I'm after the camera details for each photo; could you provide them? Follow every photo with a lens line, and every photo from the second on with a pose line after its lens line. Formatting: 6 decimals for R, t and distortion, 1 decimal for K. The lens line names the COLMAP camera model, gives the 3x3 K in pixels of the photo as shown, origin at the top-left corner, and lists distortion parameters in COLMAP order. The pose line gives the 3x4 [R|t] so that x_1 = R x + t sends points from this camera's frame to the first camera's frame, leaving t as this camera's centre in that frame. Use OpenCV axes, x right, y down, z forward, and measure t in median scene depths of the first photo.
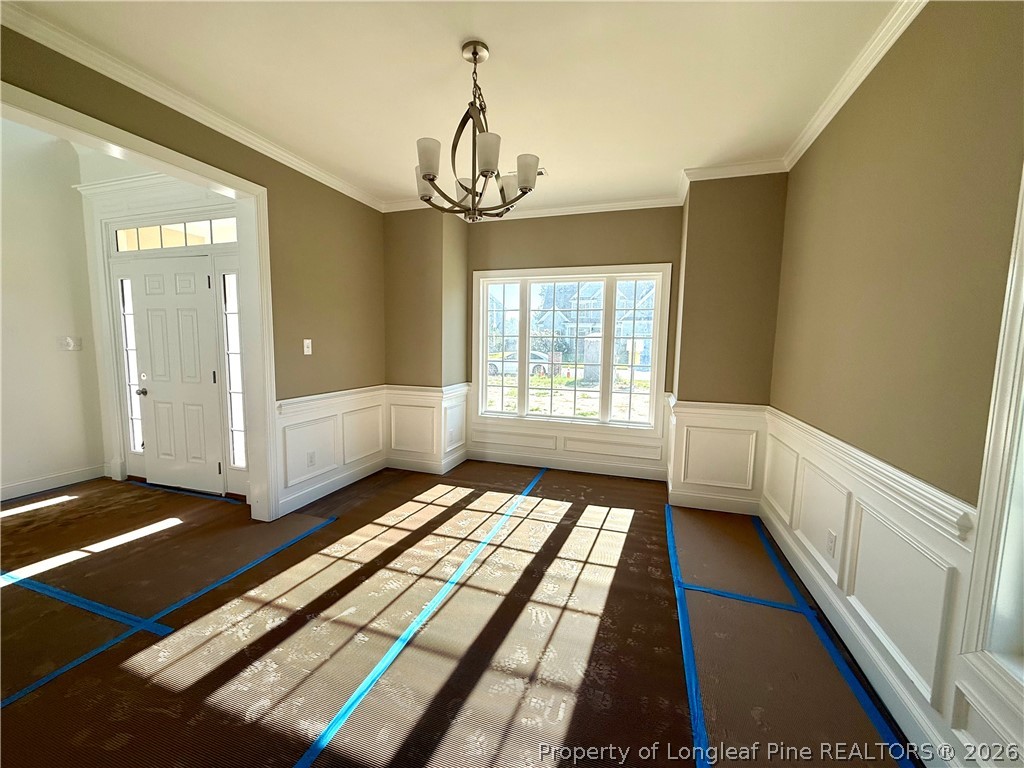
lens RADIAL K [[407.5, 0, 509.2], [0, 407.5, 384.4], [0, 0, 1]] dist [0.000805, 0.000617]
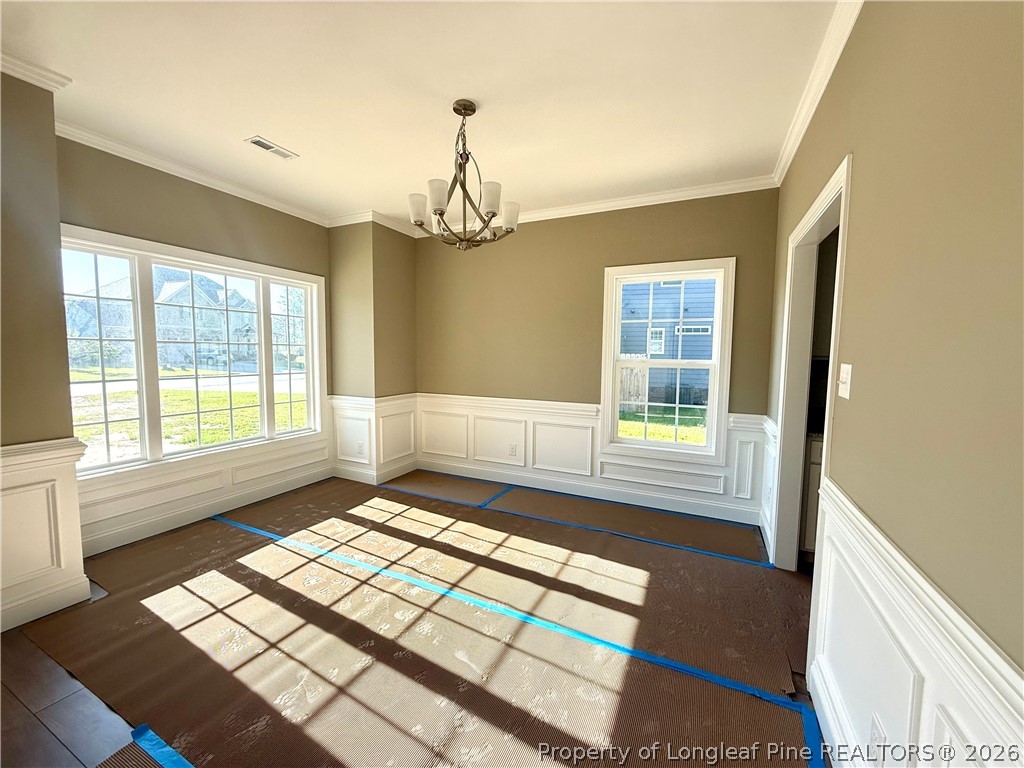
lens RADIAL K [[407.5, 0, 507.7], [0, 407.5, 383.5], [0, 0, 1]] dist [0.000805, 0.000617]
pose [[0.128730, -0.088924, 0.987685, -0.704364], [0.092858, 0.992677, 0.077270, -0.058526], [-0.987323, 0.081767, 0.136045, 0.426440]]
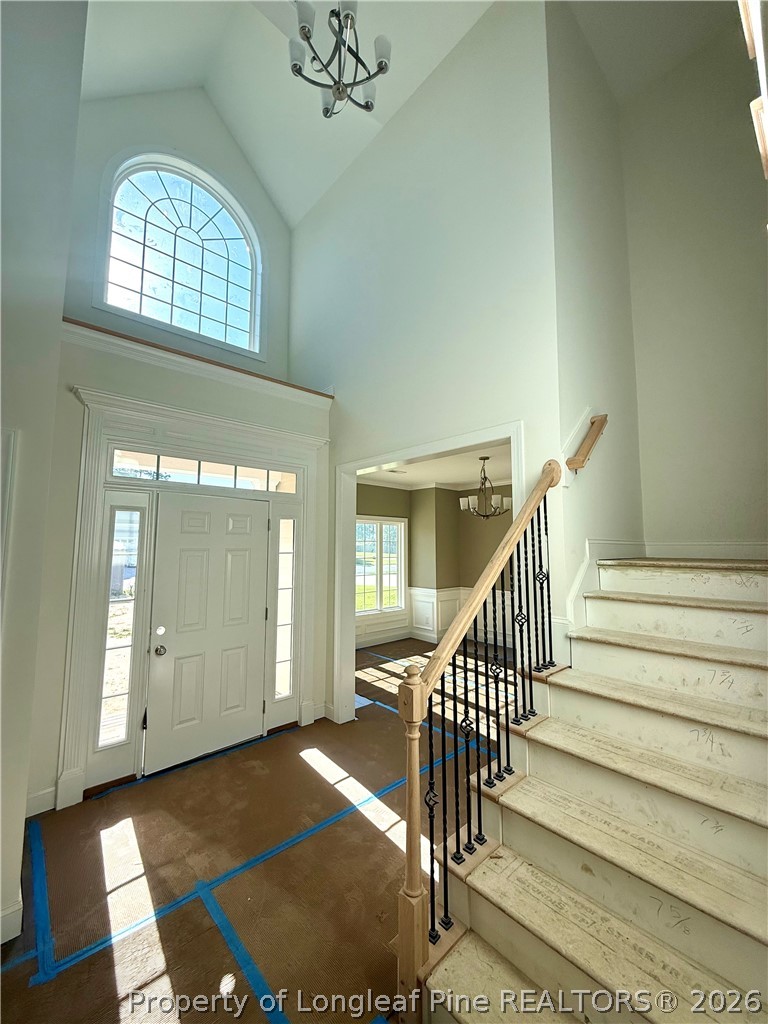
lens RADIAL K [[407.5, 0, 382.5], [0, 407.5, 507.8], [0, 0, 1]] dist [0.000805, 0.000617]
pose [[0.494177, 0.067264, 0.866755, -1.451201], [0.095515, 0.986766, -0.131035, -0.117572], [-0.864098, 0.147543, 0.481212, 0.190197]]
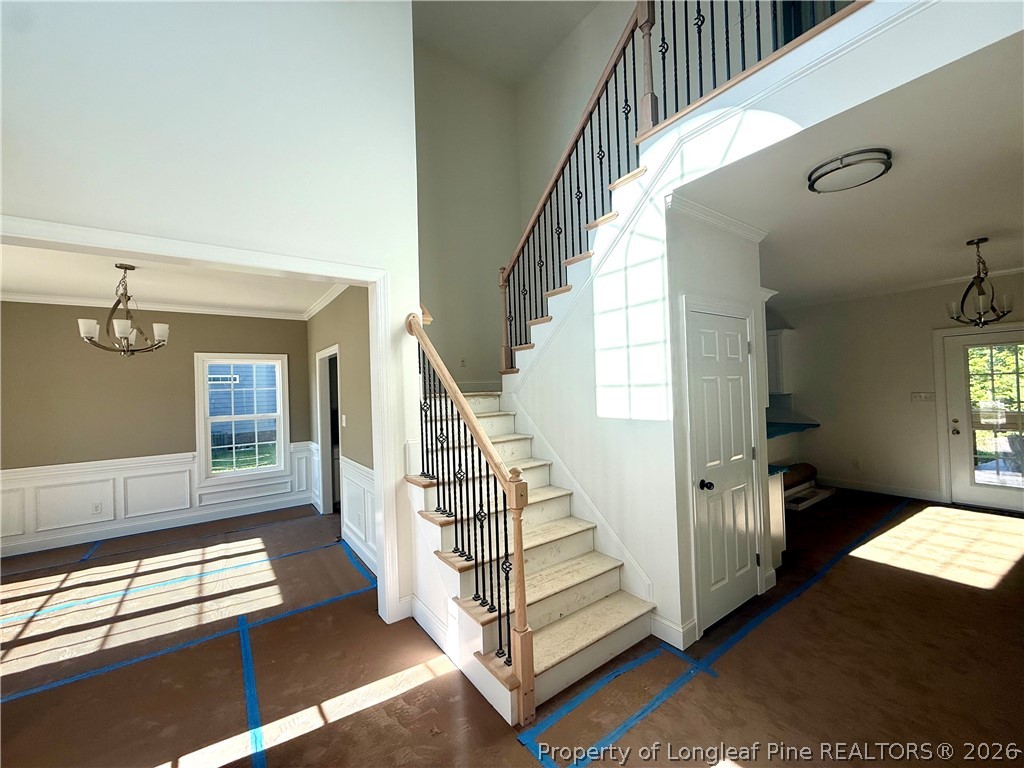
lens RADIAL K [[407.5, 0, 508.1], [0, 407.5, 383.8], [0, 0, 1]] dist [0.000805, 0.000617]
pose [[-0.809656, 0.017696, 0.586638, -1.371434], [0.080480, 0.993451, 0.081108, -0.166578], [-0.581360, 0.112882, -0.805778, 0.832967]]
